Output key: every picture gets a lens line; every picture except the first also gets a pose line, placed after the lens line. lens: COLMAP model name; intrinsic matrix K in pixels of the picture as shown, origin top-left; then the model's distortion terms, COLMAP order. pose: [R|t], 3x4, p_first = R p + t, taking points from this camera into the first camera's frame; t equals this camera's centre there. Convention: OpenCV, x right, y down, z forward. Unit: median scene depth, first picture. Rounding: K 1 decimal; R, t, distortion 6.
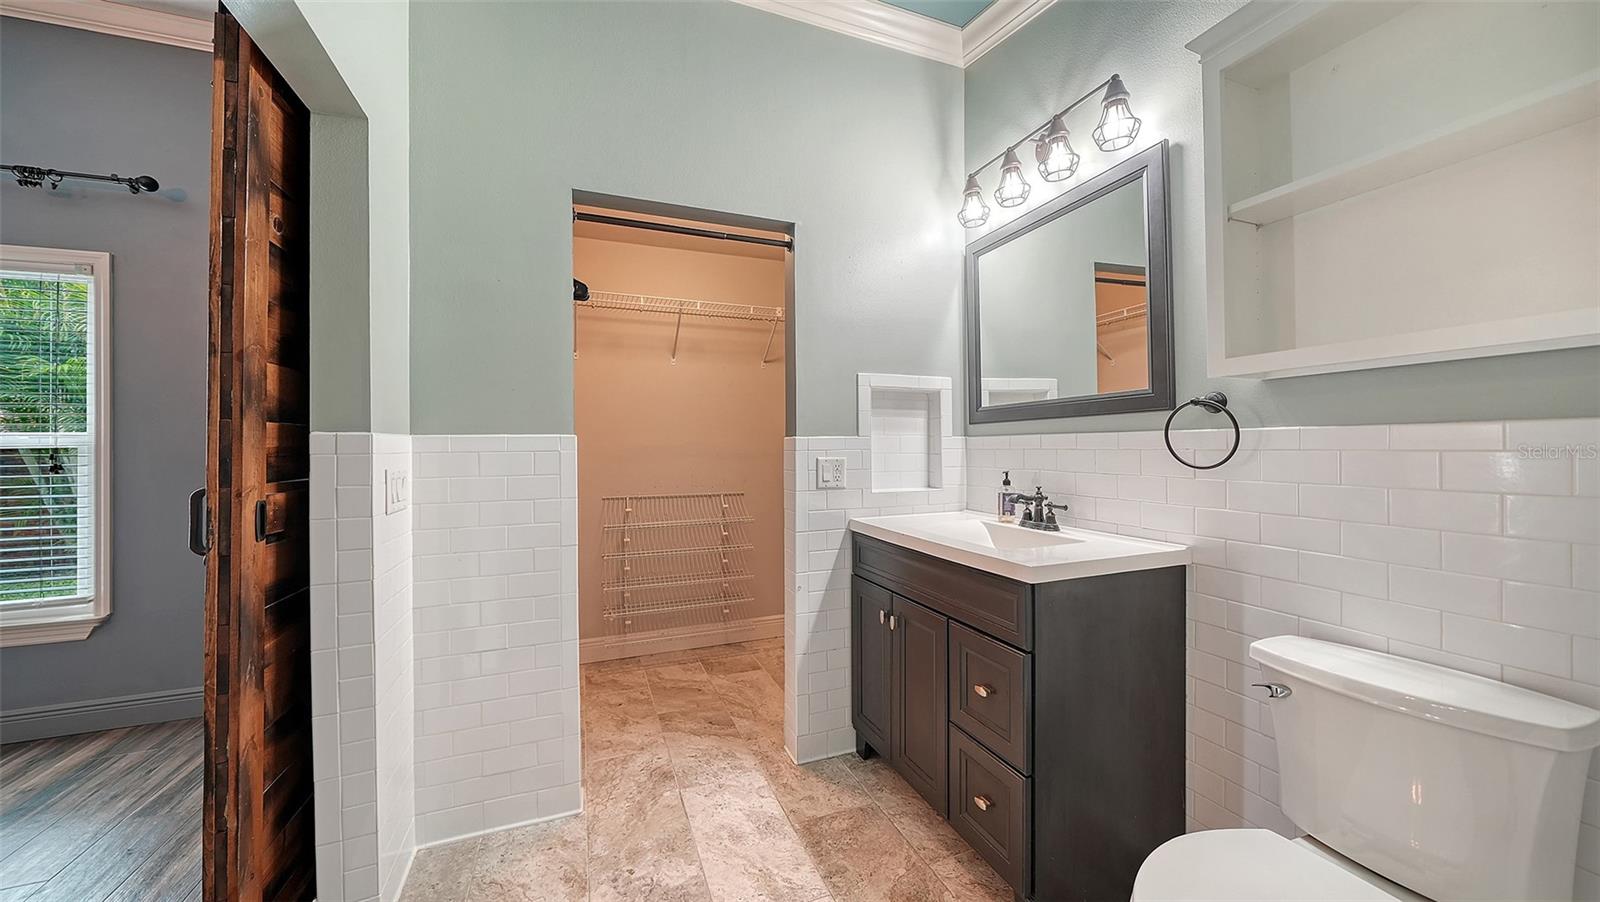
lens RADIAL K [[565.3, 0, 797.3], [0, 565.3, 441.9], [0, 0, 1]] dist [-0.002036, -0.001165]
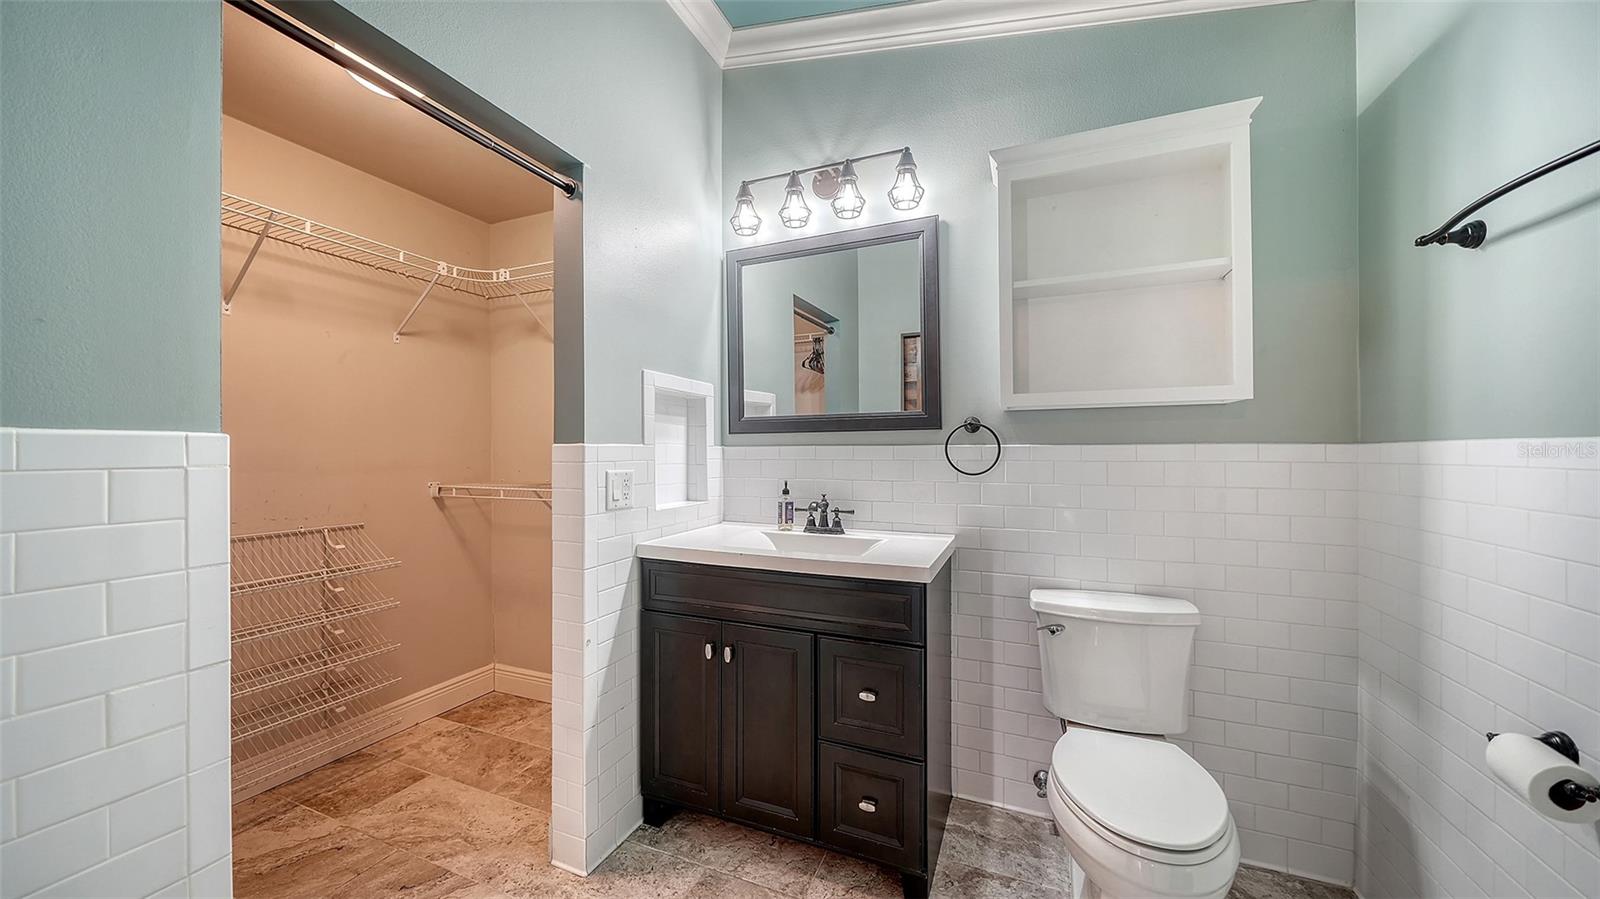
lens RADIAL K [[556.0, 0, 785.8], [0, 556.0, 450.3], [0, 0, 1]] dist [0.000075, -0.000112]
pose [[0.692037, 0.011083, 0.721777, -0.353228], [-0.008858, 0.999937, -0.006860, 0.002401], [-0.721808, -0.001646, 0.692091, 0.284359]]
